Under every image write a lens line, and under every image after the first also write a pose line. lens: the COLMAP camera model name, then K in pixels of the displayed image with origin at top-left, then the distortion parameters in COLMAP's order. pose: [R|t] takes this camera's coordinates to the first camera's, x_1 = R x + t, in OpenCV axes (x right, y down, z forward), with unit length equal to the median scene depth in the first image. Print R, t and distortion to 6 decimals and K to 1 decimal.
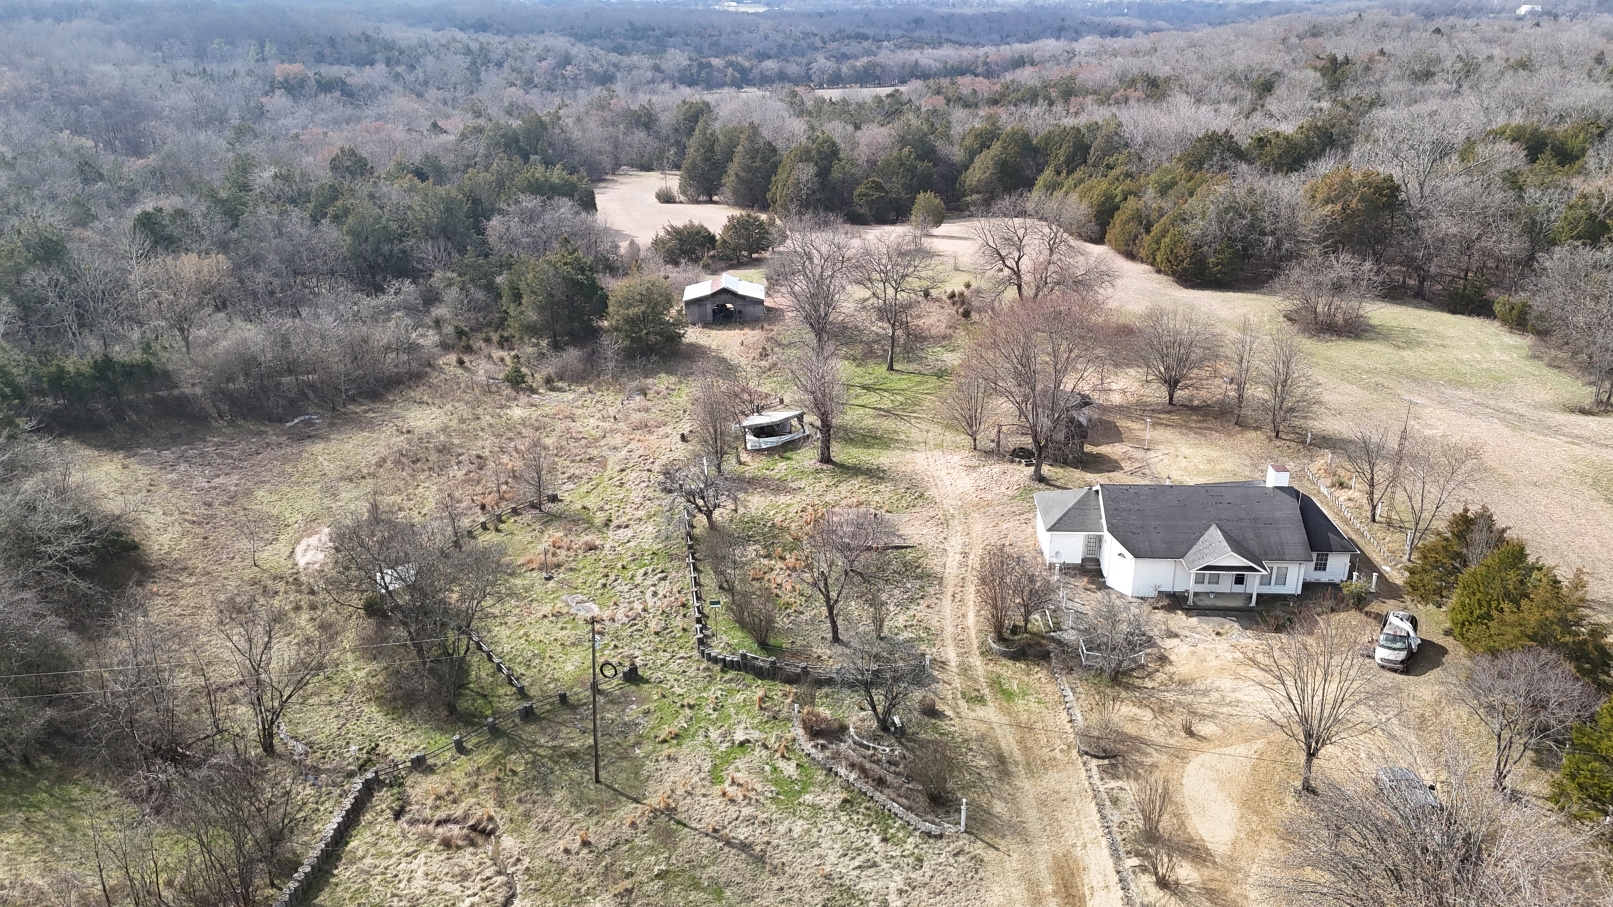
lens RADIAL K [[1185.8, 0, 806.5], [0, 1185.8, 453.5], [0, 0, 1]] dist [0.067629, -0.060201]
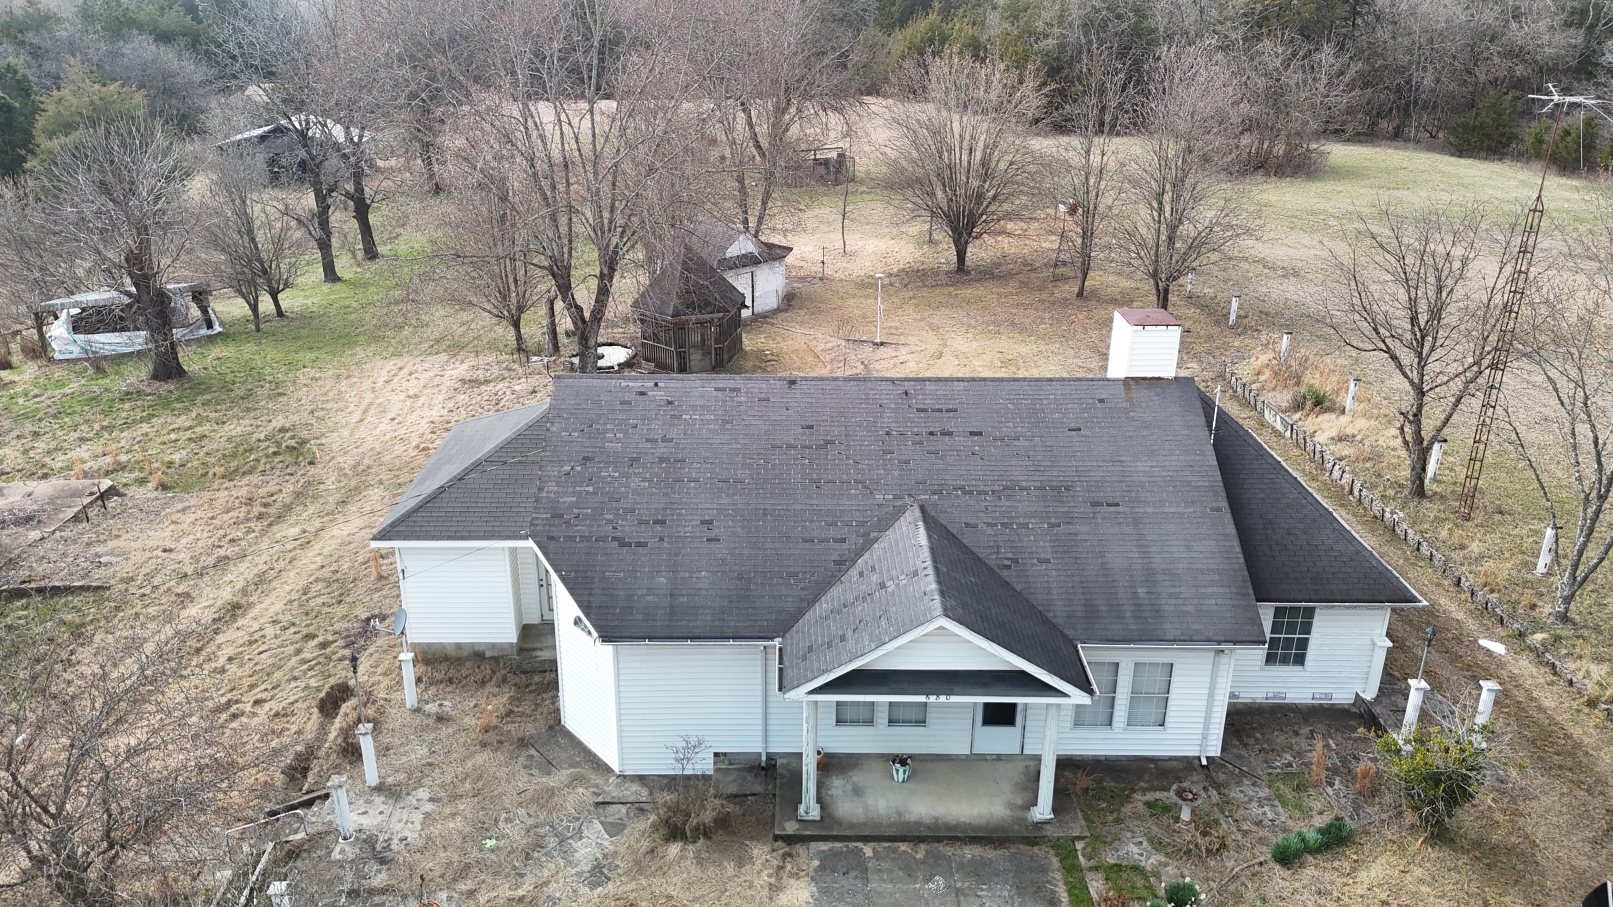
lens RADIAL K [[1185.8, 0, 806.5], [0, 1185.8, 453.5], [0, 0, 1]] dist [0.067629, -0.060201]
pose [[0.997859, -0.006420, 0.065086, 0.246001], [0.005936, 0.999953, 0.007632, 0.036770], [-0.065132, -0.007229, 0.997850, 0.599738]]
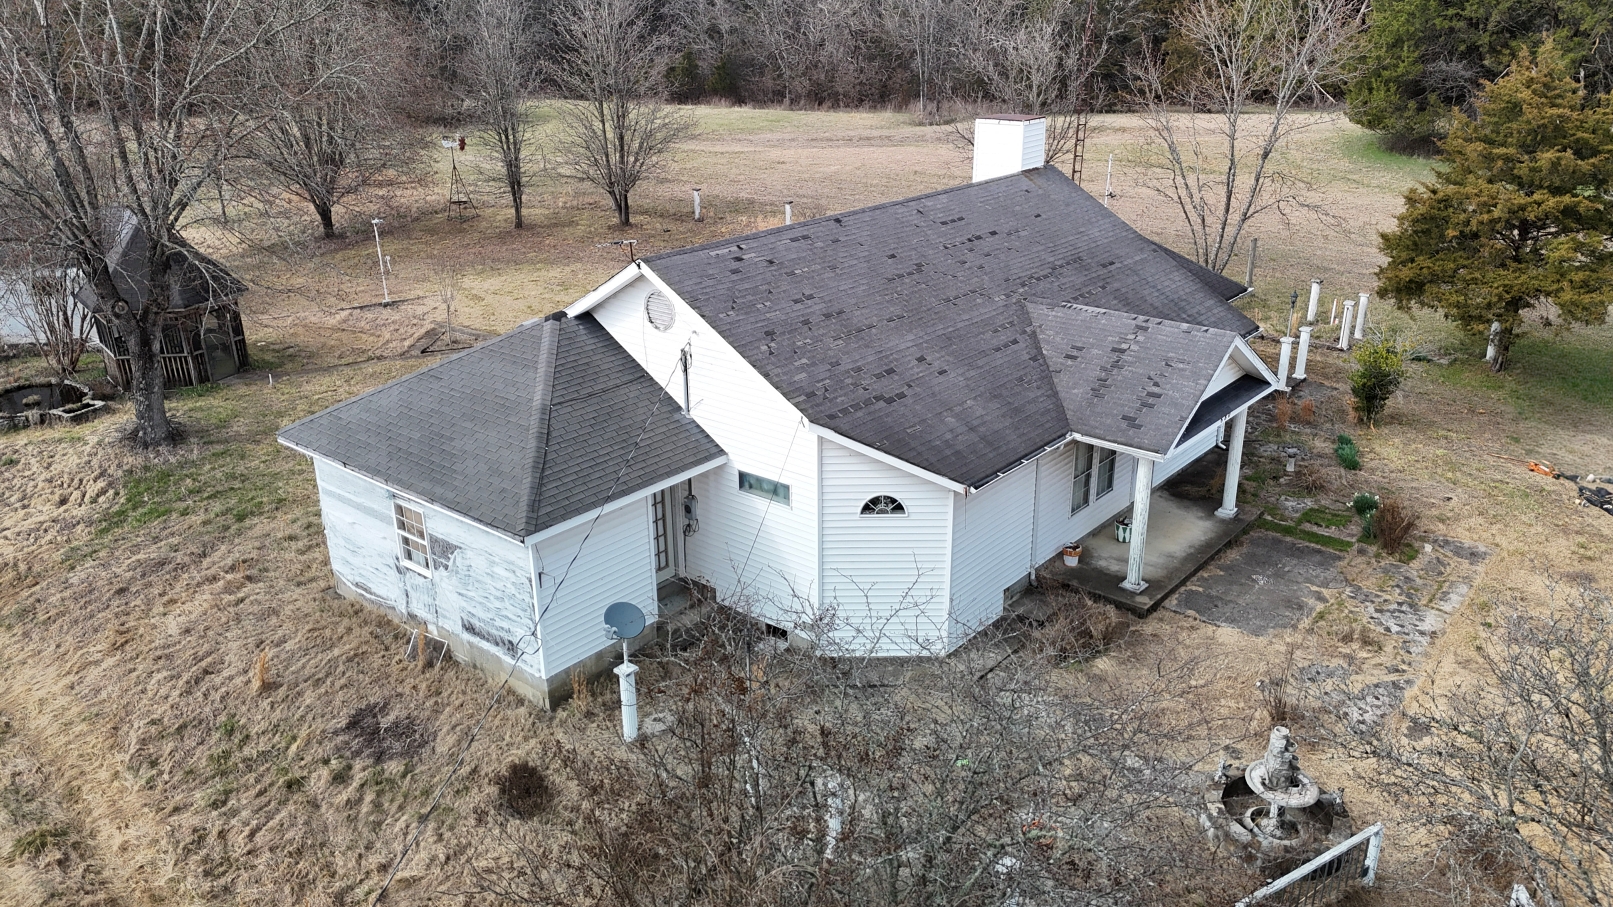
lens RADIAL K [[1185.8, 0, 806.5], [0, 1185.8, 453.5], [0, 0, 1]] dist [0.067629, -0.060201]
pose [[0.596722, -0.287602, 0.749138, 0.069758], [0.297578, 0.946311, 0.126264, 0.035279], [-0.745231, 0.147582, 0.650269, 0.713450]]
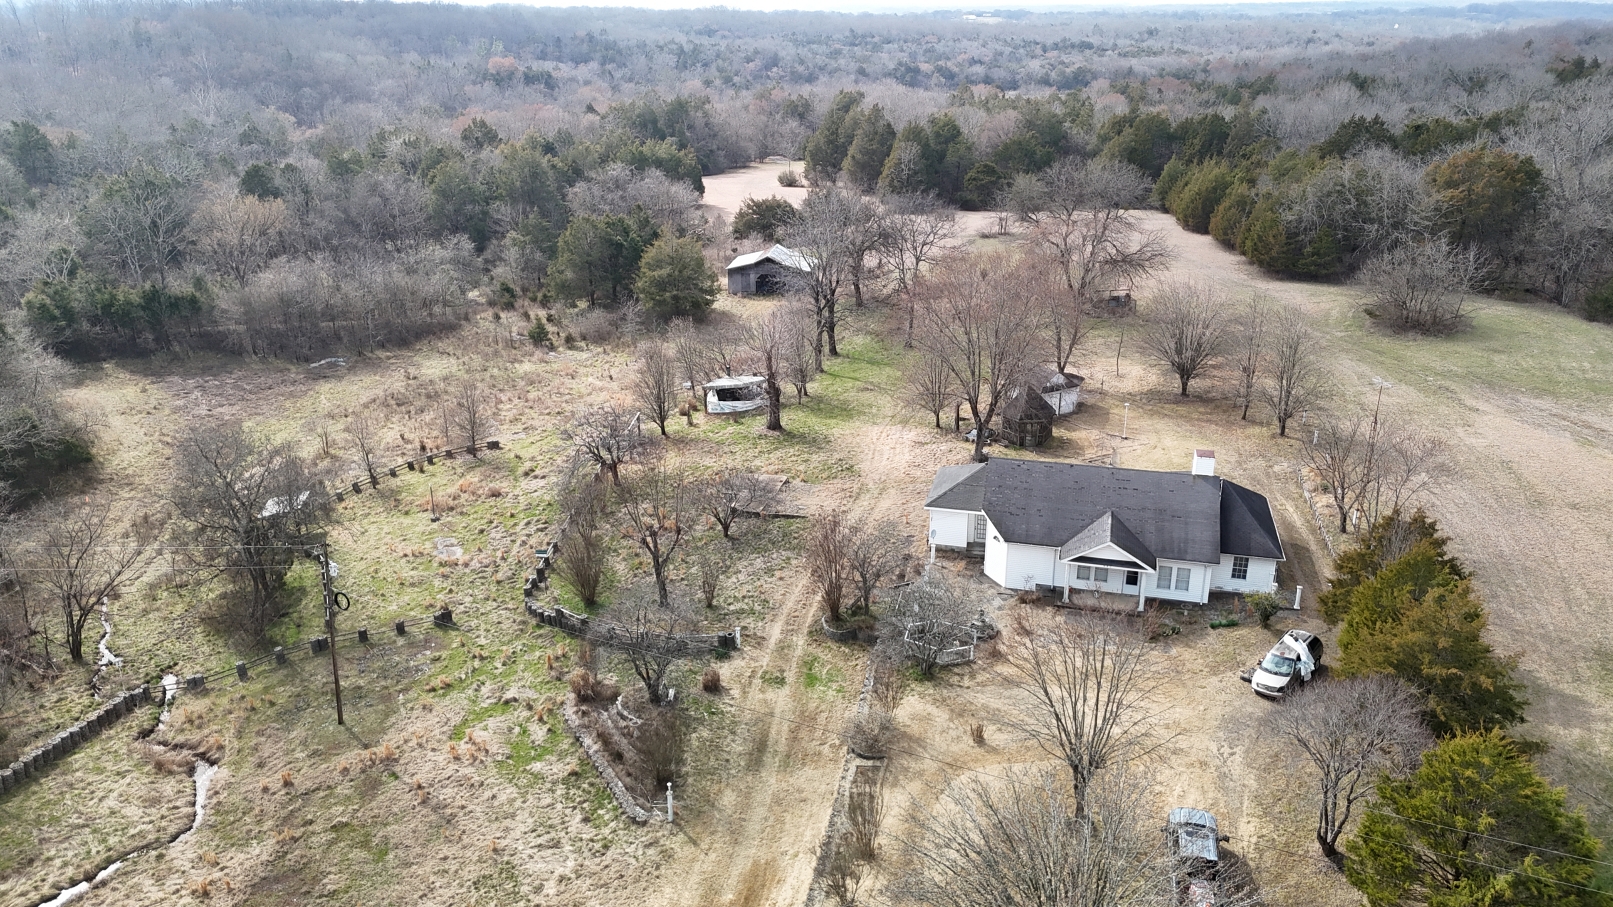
lens RADIAL K [[1185.8, 0, 806.5], [0, 1185.8, 453.5], [0, 0, 1]] dist [0.067629, -0.060201]
pose [[0.981033, 0.075681, -0.178456, 0.229485], [-0.077769, 0.996960, -0.004723, 0.032128], [0.177556, 0.018512, 0.983937, 0.109424]]
